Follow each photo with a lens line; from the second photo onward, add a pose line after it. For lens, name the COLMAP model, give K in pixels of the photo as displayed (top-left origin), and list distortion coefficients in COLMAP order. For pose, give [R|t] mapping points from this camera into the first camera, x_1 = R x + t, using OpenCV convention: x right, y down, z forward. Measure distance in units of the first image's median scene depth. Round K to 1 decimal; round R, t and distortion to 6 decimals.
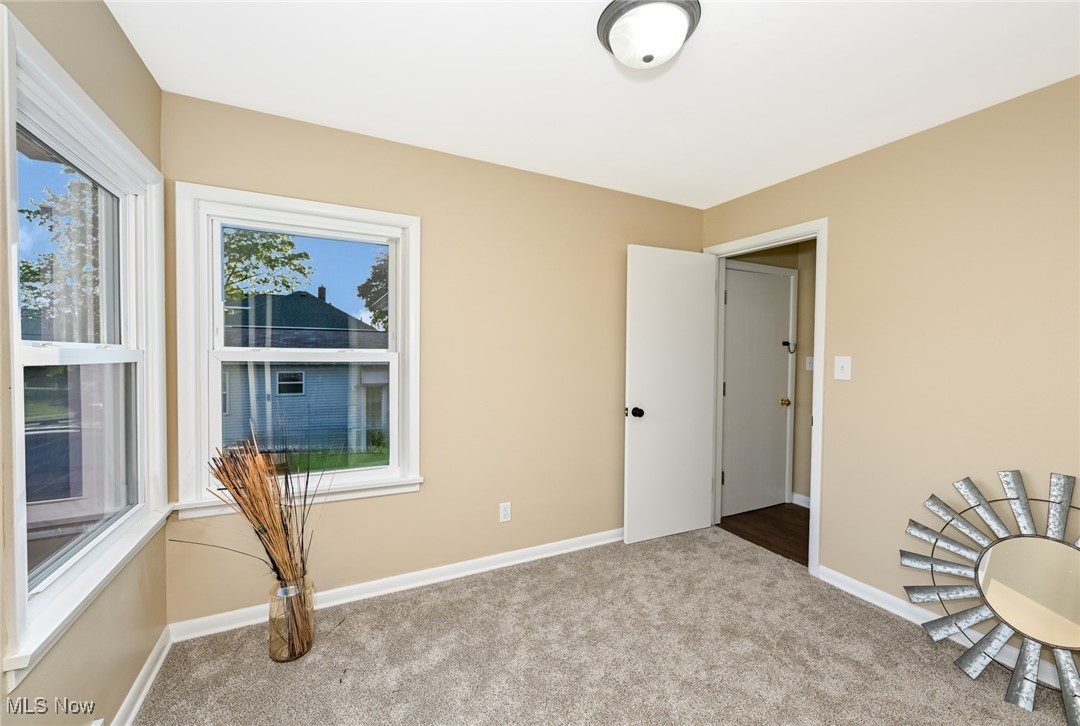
lens RADIAL K [[429.3, 0, 540.0], [0, 429.3, 363.0], [0, 0, 1]] dist [-0.003350, -0.000462]
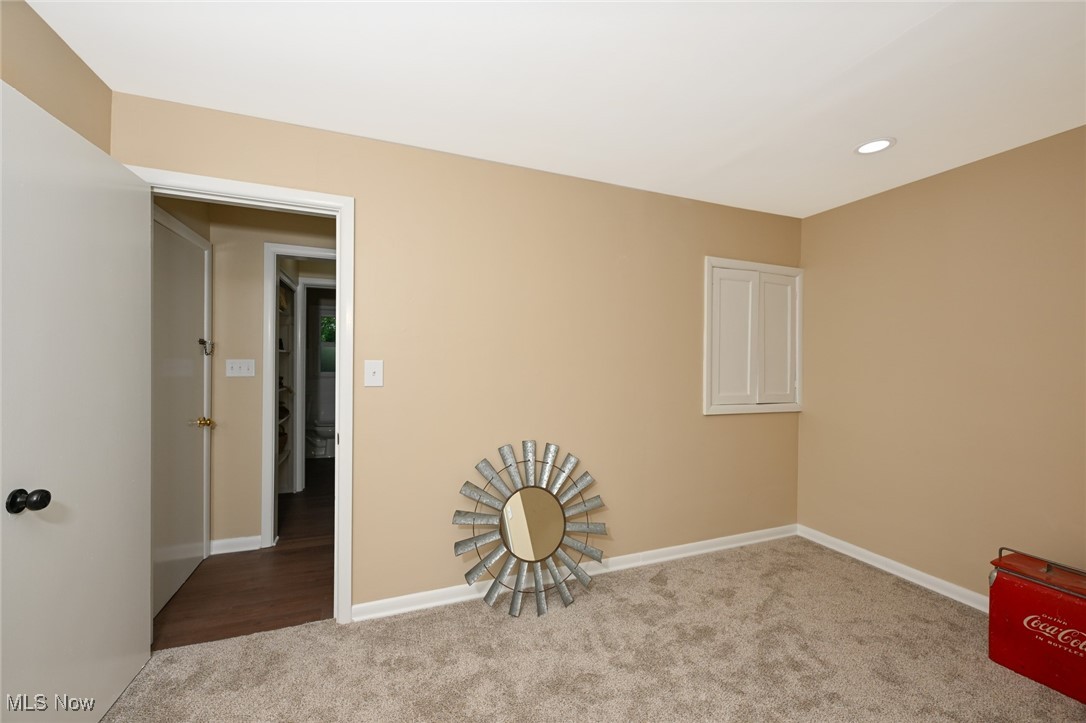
lens RADIAL K [[428.8, 0, 540.1], [0, 428.8, 365.0], [0, 0, 1]] dist [-0.000722, -0.000163]
pose [[0.091017, -0.016144, 0.995718, -0.153281], [0.014763, 0.999781, 0.014860, -0.013245], [-0.995740, 0.013347, 0.091235, 0.555620]]
